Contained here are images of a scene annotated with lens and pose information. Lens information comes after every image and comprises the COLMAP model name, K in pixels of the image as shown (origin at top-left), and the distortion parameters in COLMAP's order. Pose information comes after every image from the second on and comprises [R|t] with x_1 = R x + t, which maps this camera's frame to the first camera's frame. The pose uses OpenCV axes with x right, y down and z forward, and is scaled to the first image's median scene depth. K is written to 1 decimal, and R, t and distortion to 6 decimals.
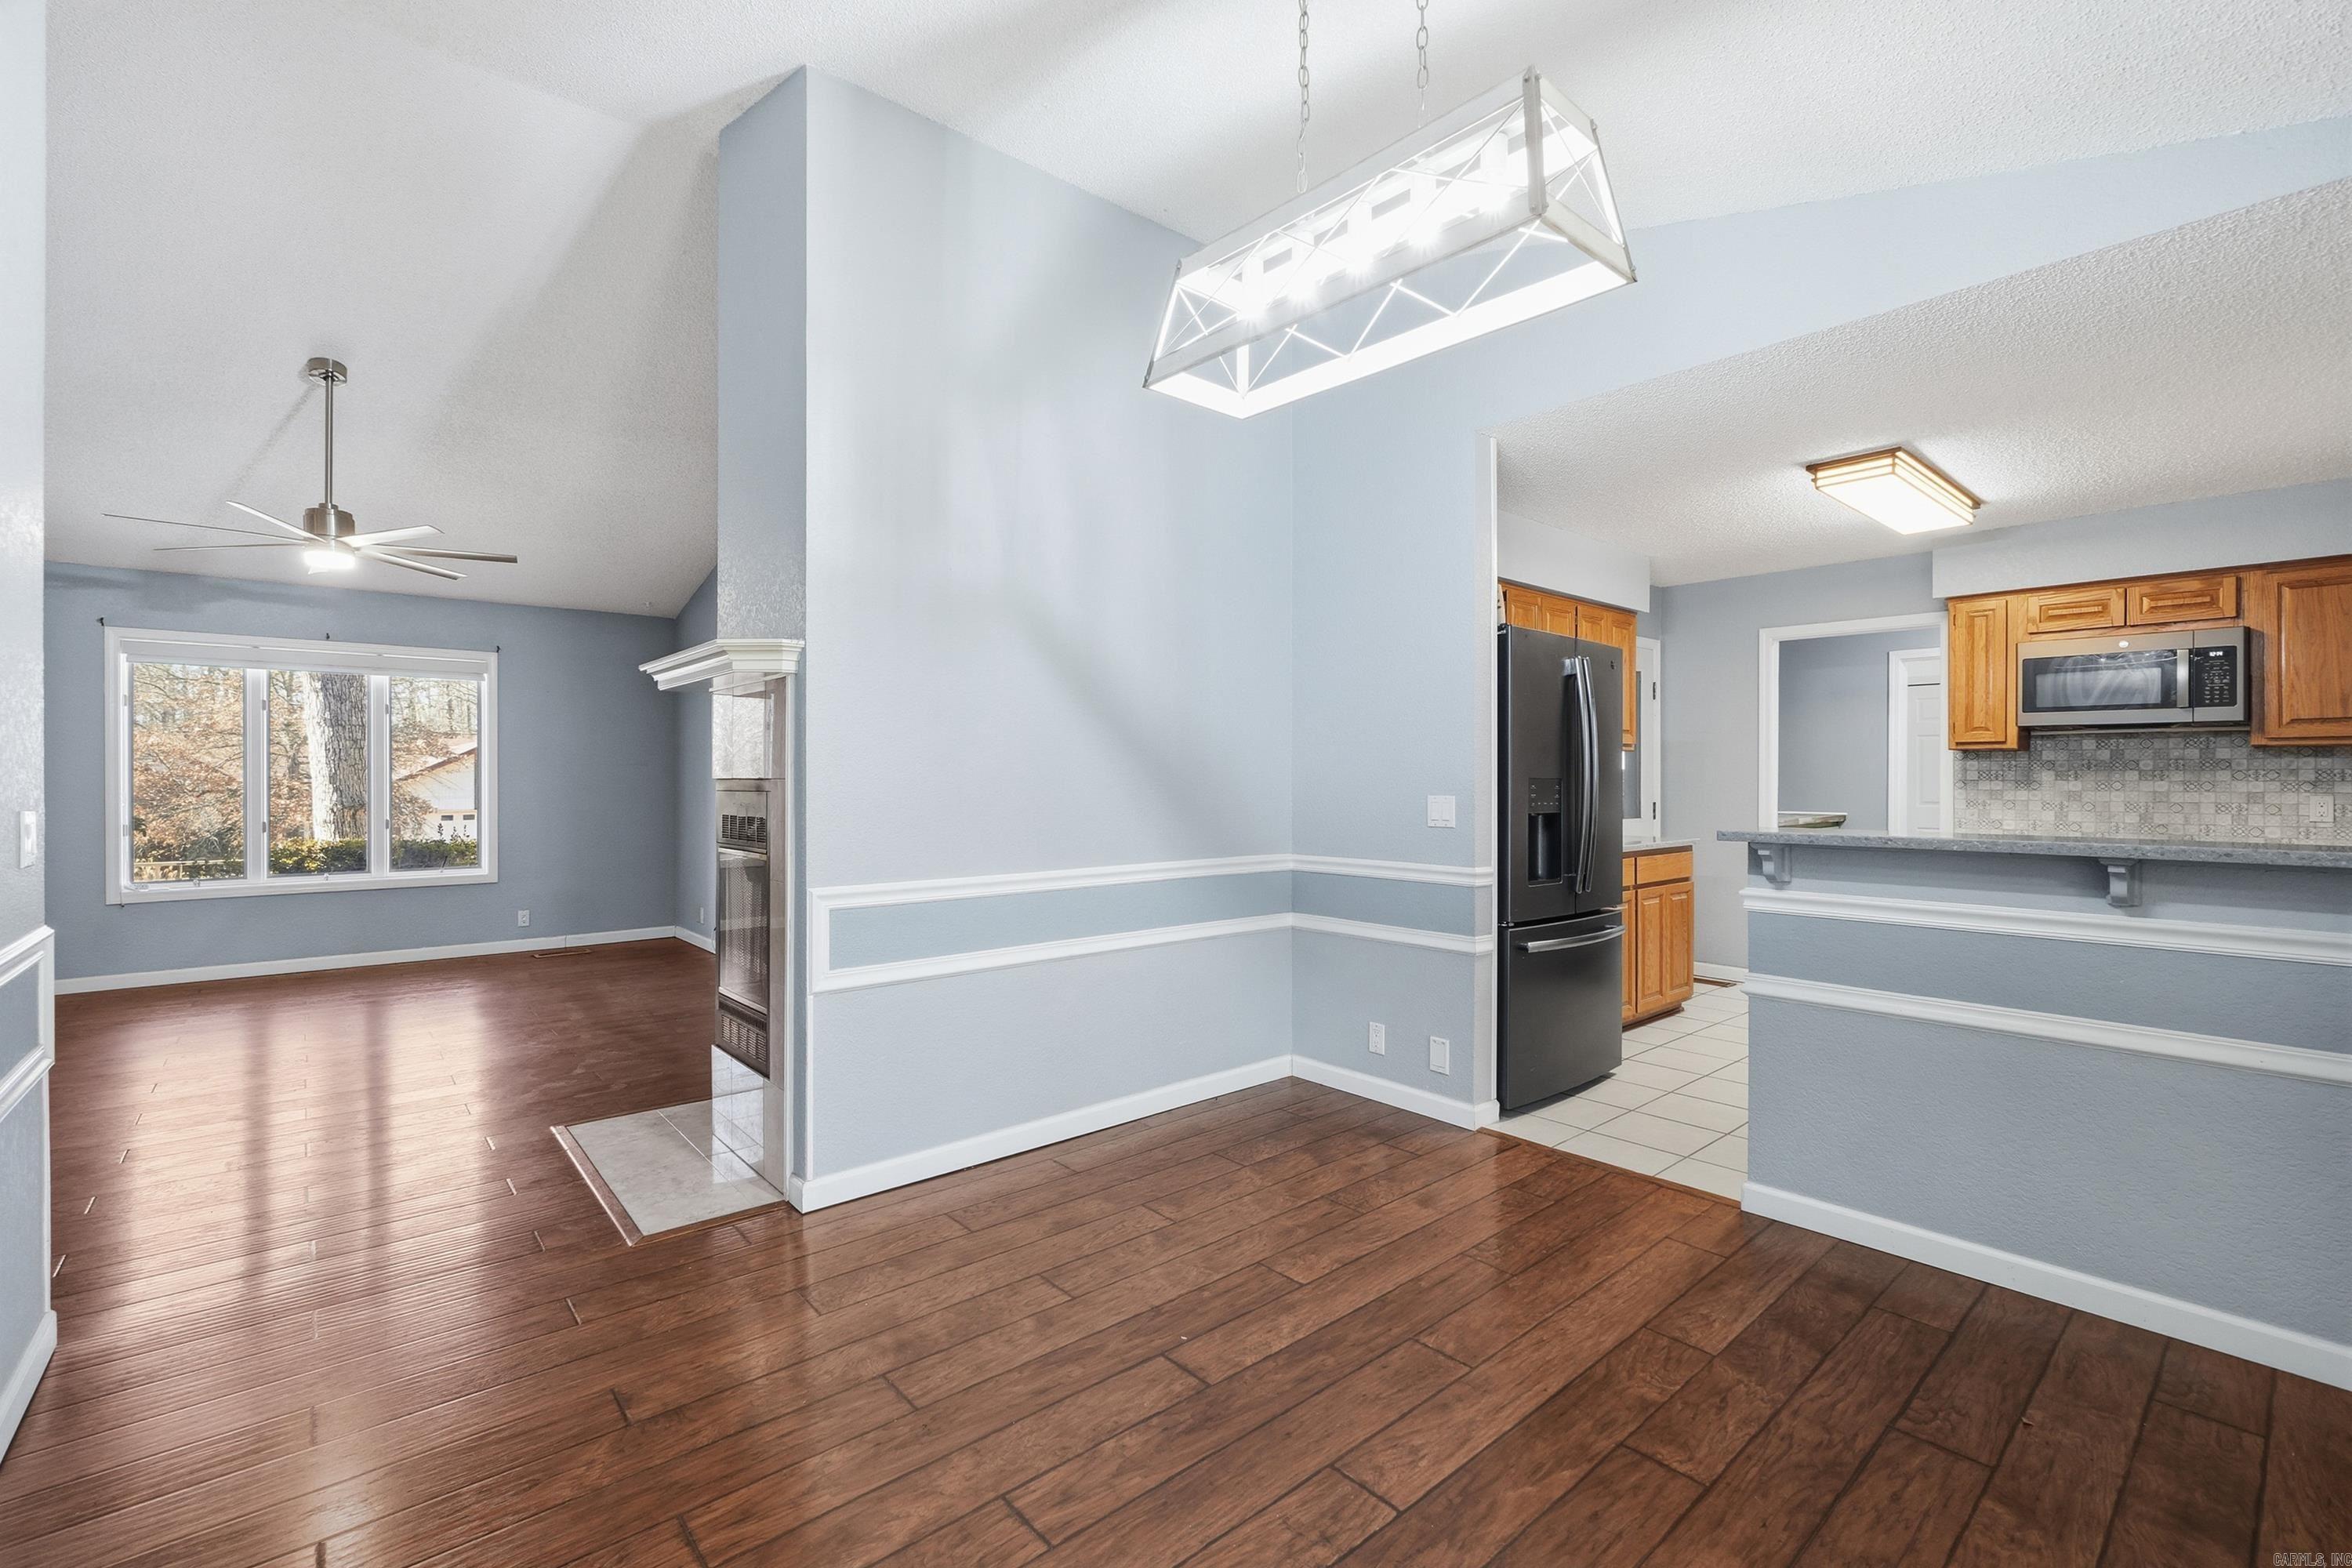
lens RADIAL K [[1024.4, 0, 1170.4], [0, 1024.4, 773.2], [0, 0, 1]] dist [-0.008422, 0.002732]
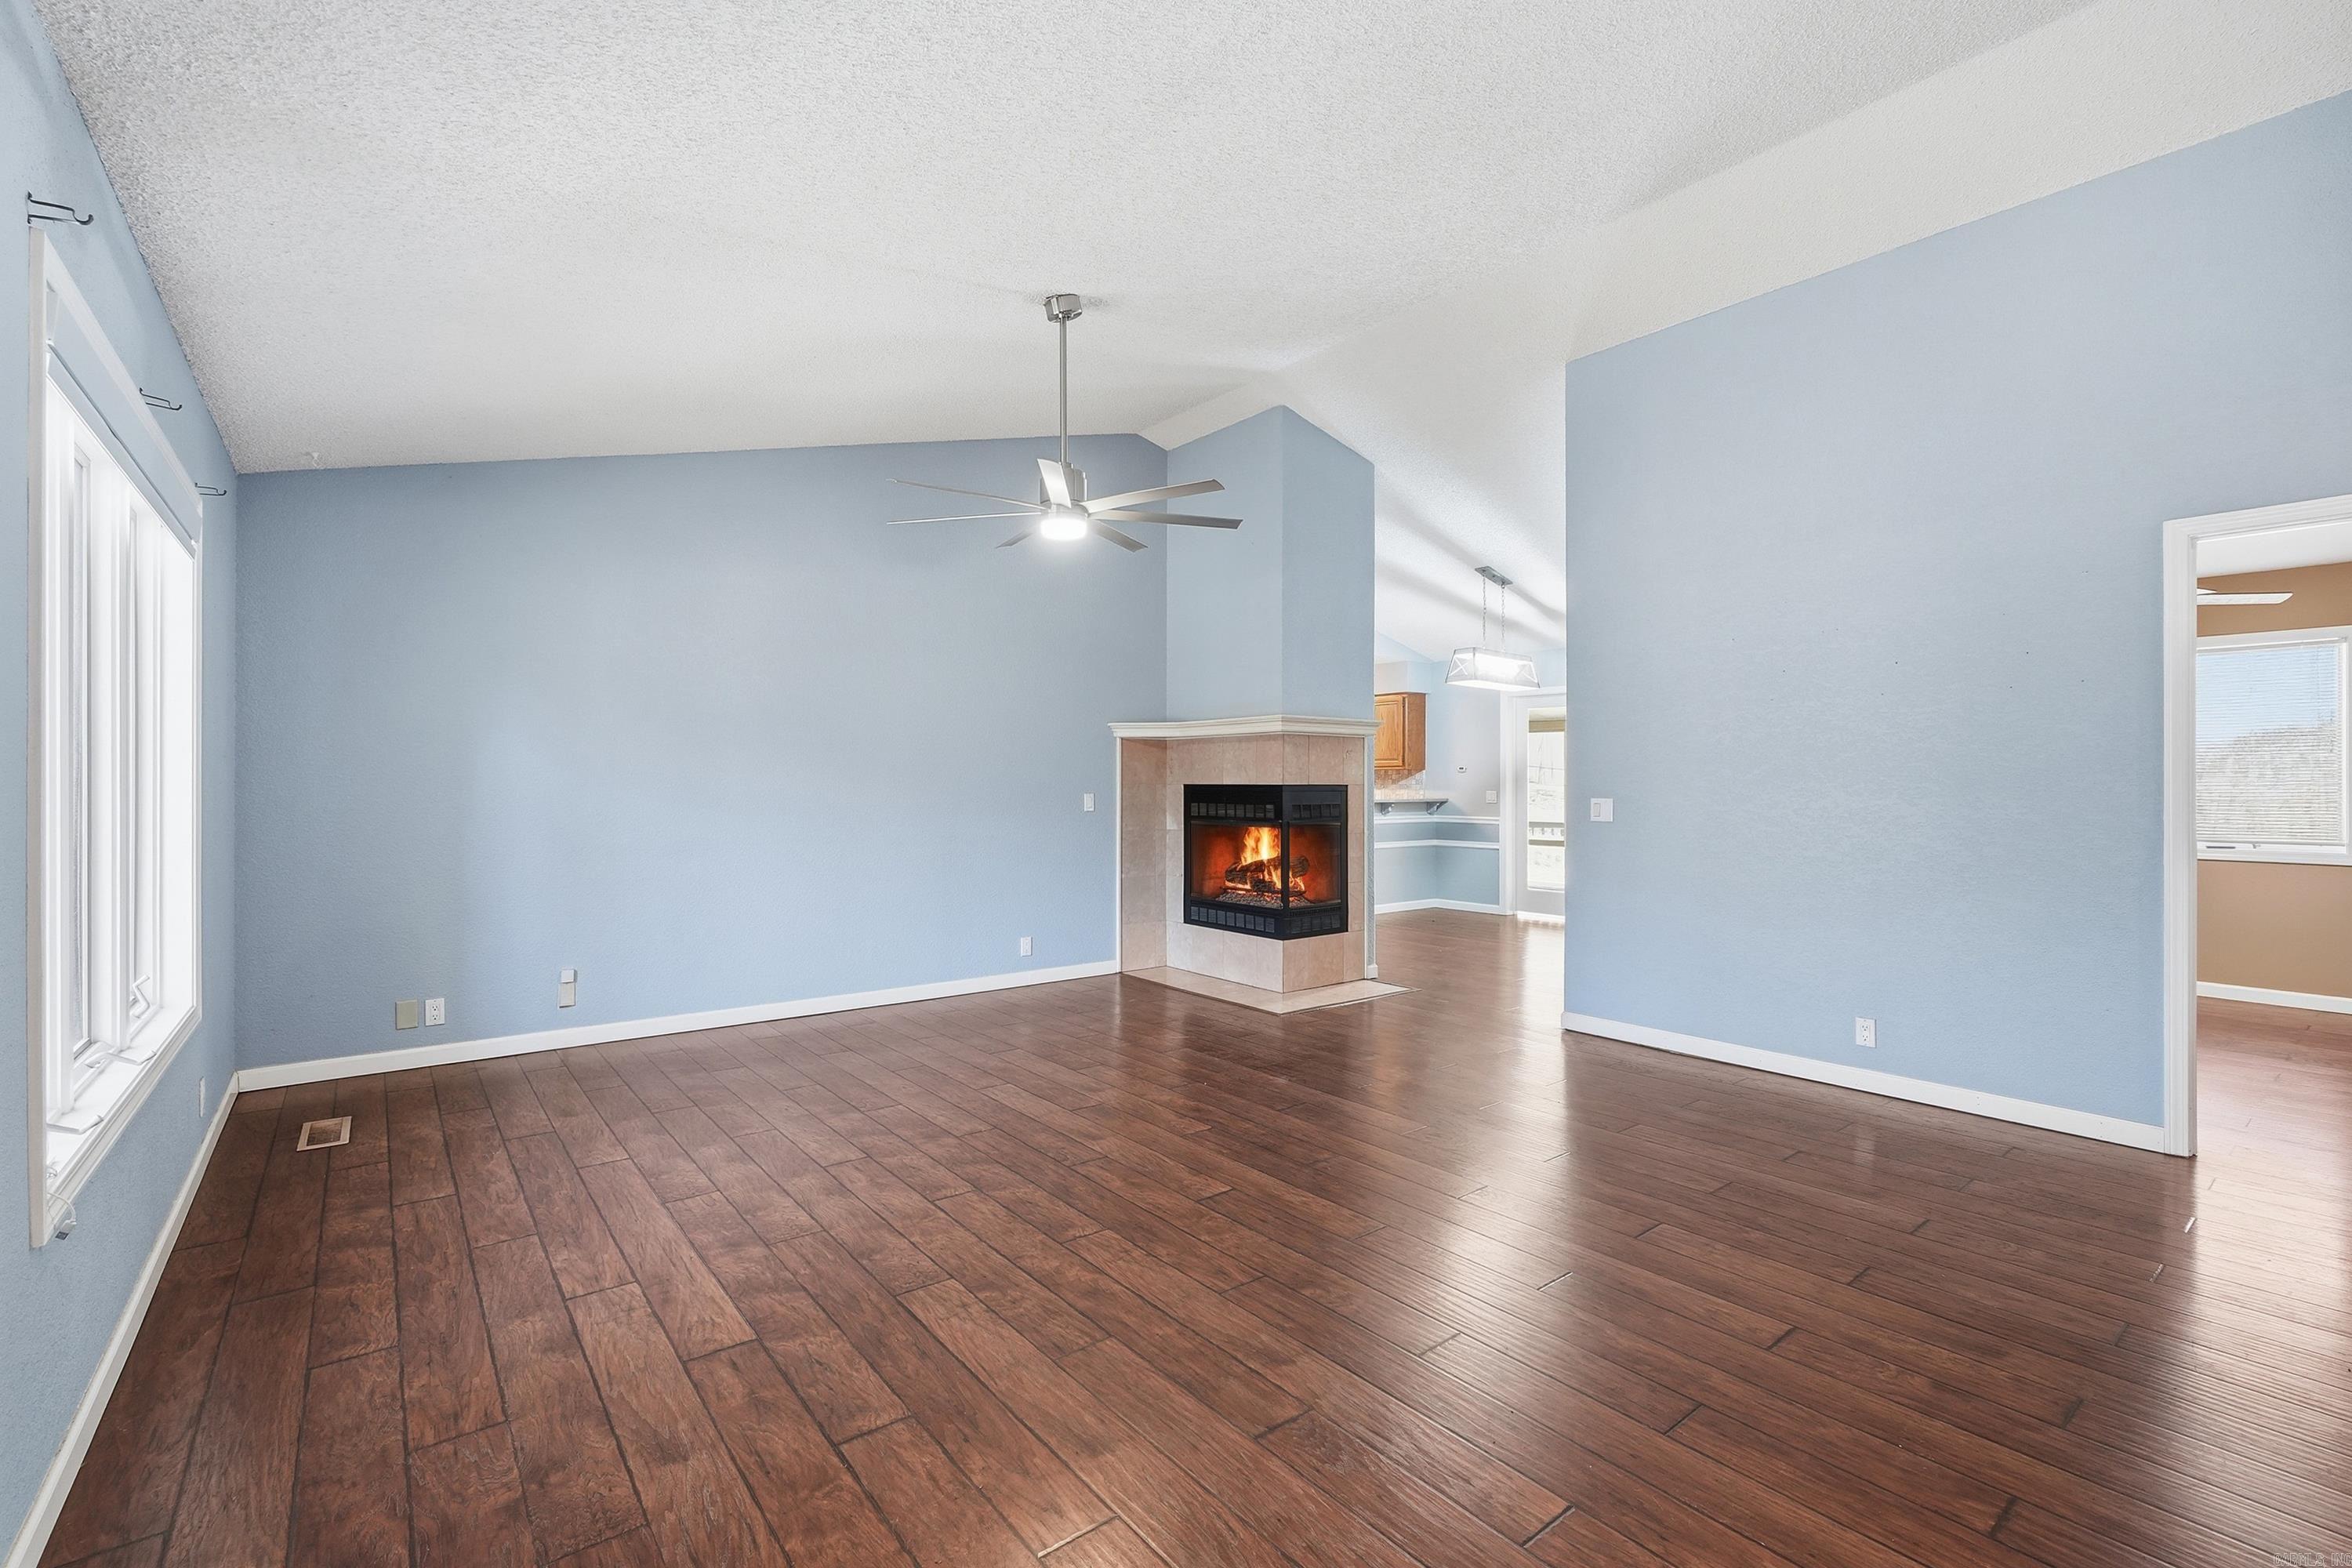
lens RADIAL K [[1024.4, 0, 1172.5], [0, 1024.4, 779.8], [0, 0, 1]] dist [-0.008422, 0.002732]
pose [[0.034220, 0.004086, 0.999406, -1.724706], [-0.007878, 0.999962, -0.003818, 0.005561], [-0.999383, -0.007742, 0.034251, 0.899037]]
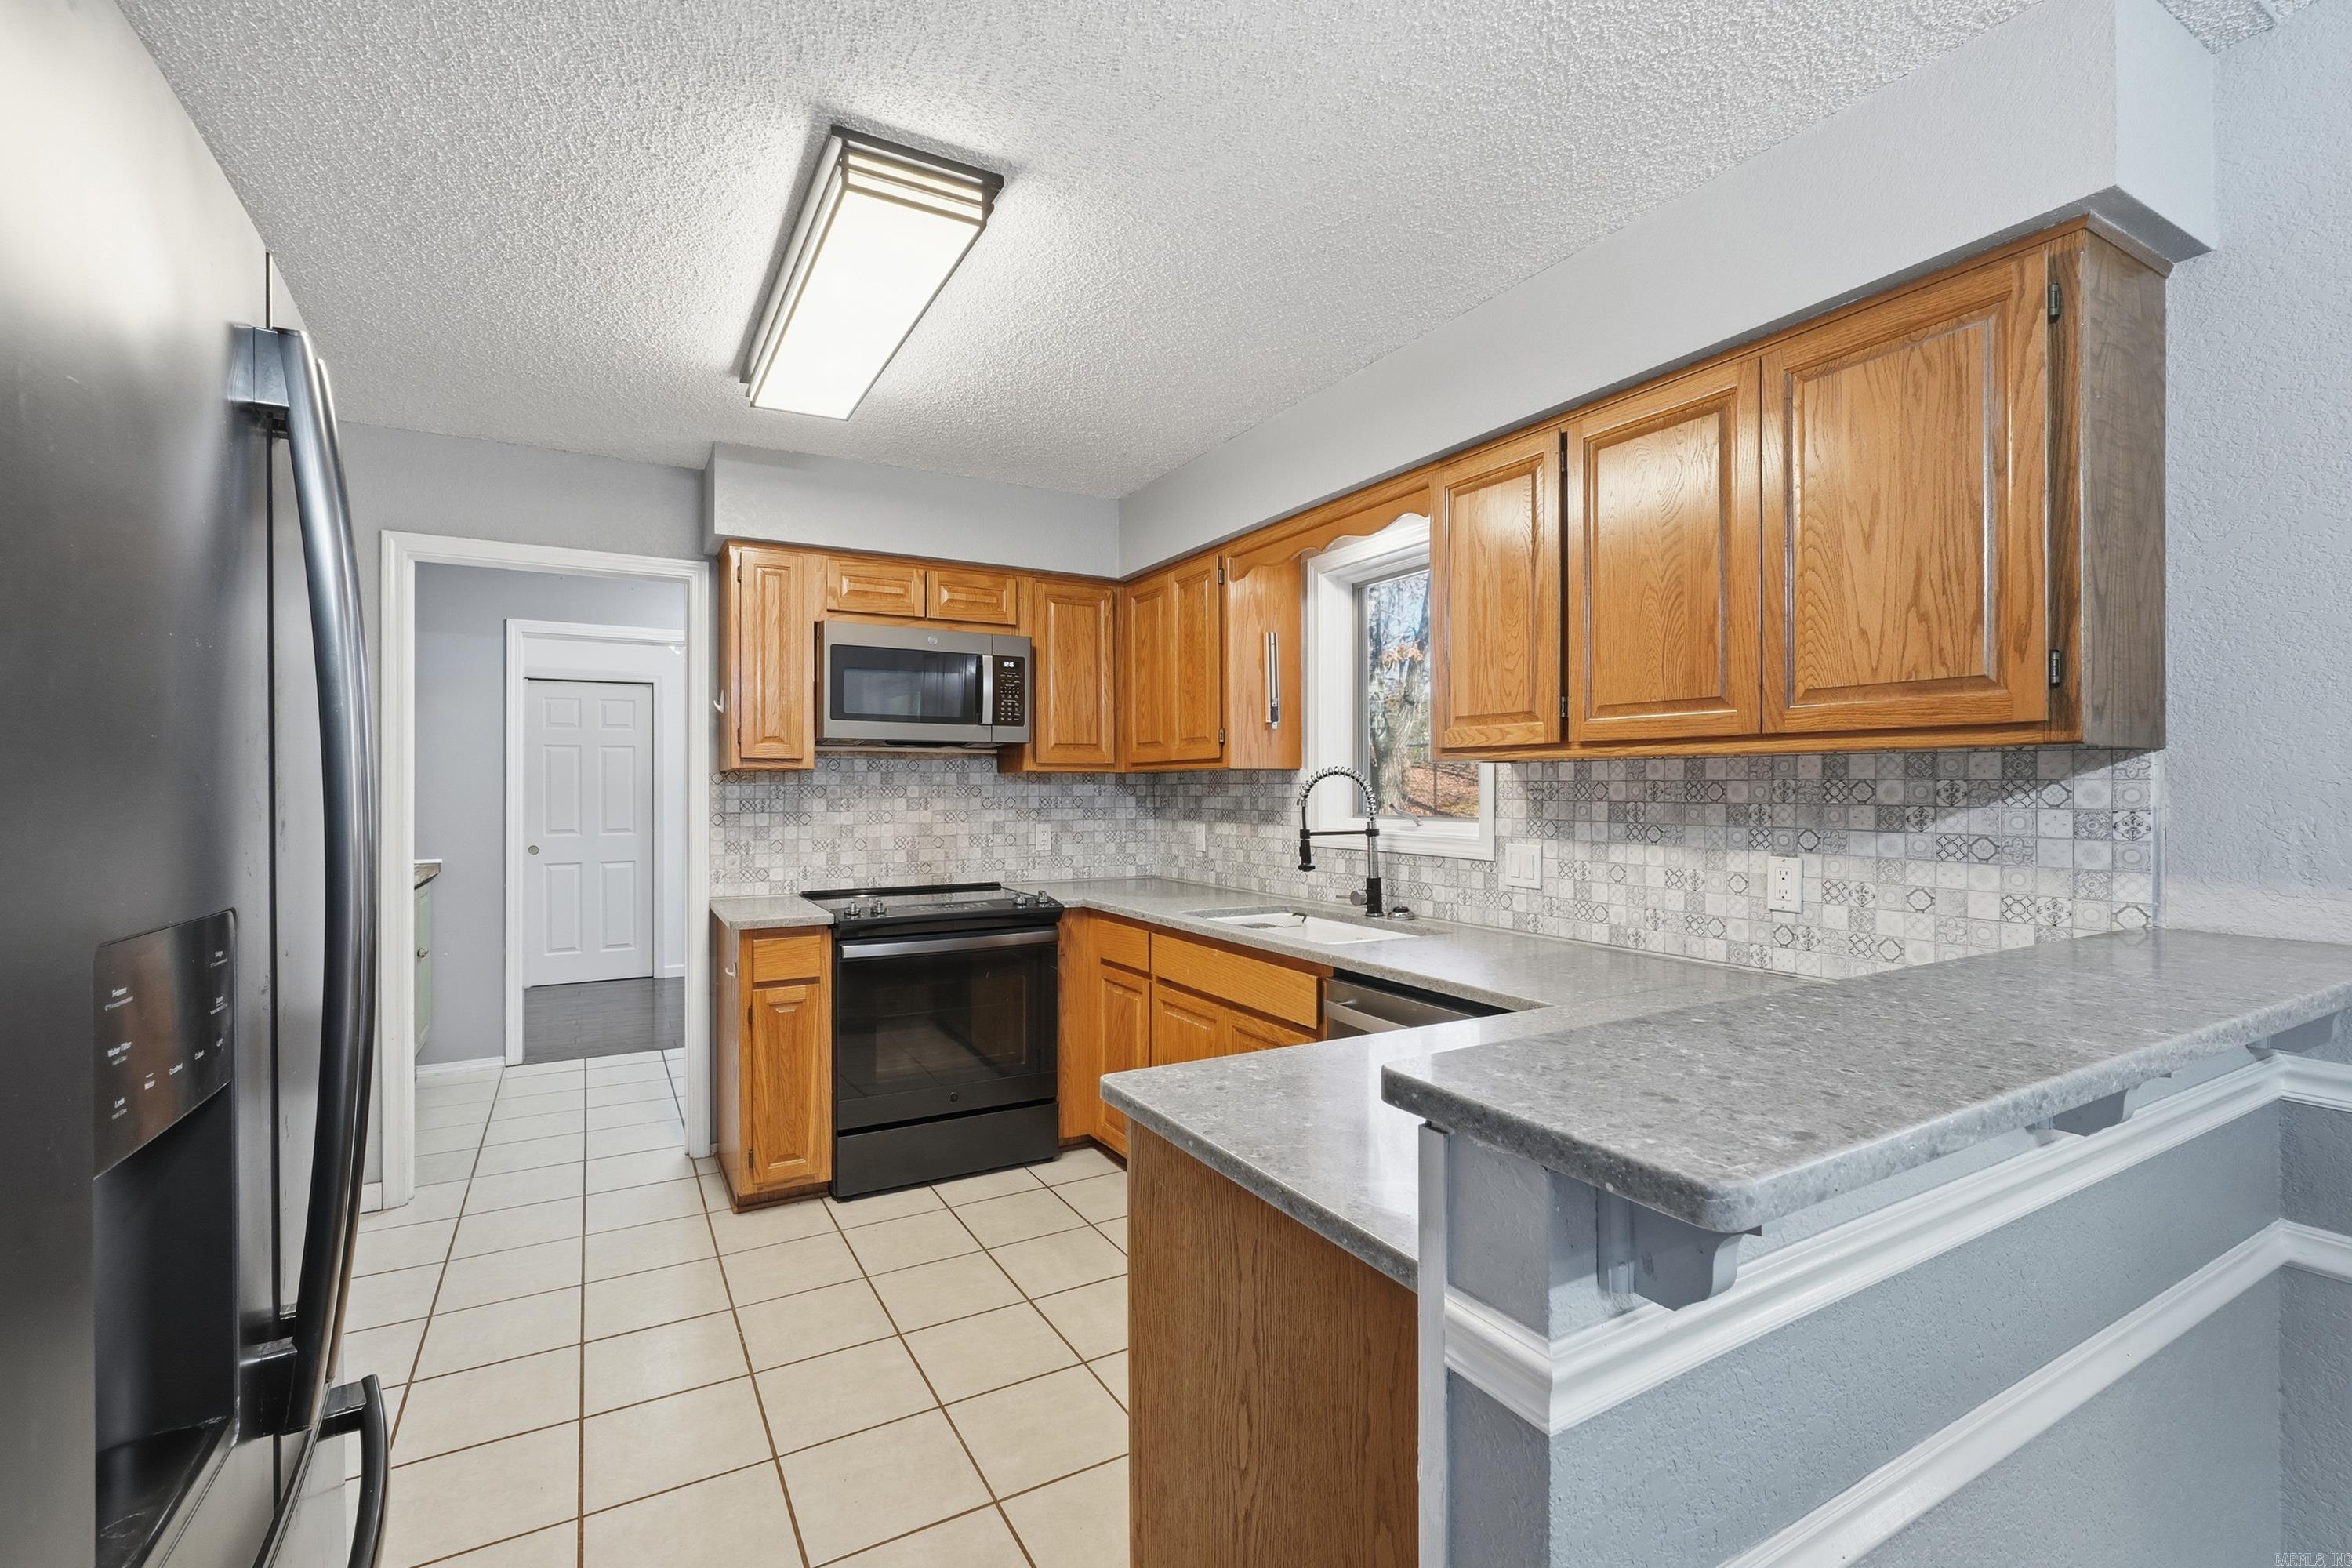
lens RADIAL K [[1024.4, 0, 1163.4], [0, 1024.4, 783.3], [0, 0, 1]] dist [-0.008422, 0.002732]
pose [[0.199958, -0.001477, 0.979803, 0.196365], [-0.001900, 0.999996, 0.001895, -0.017953], [-0.979803, -0.002240, 0.199955, 0.683484]]
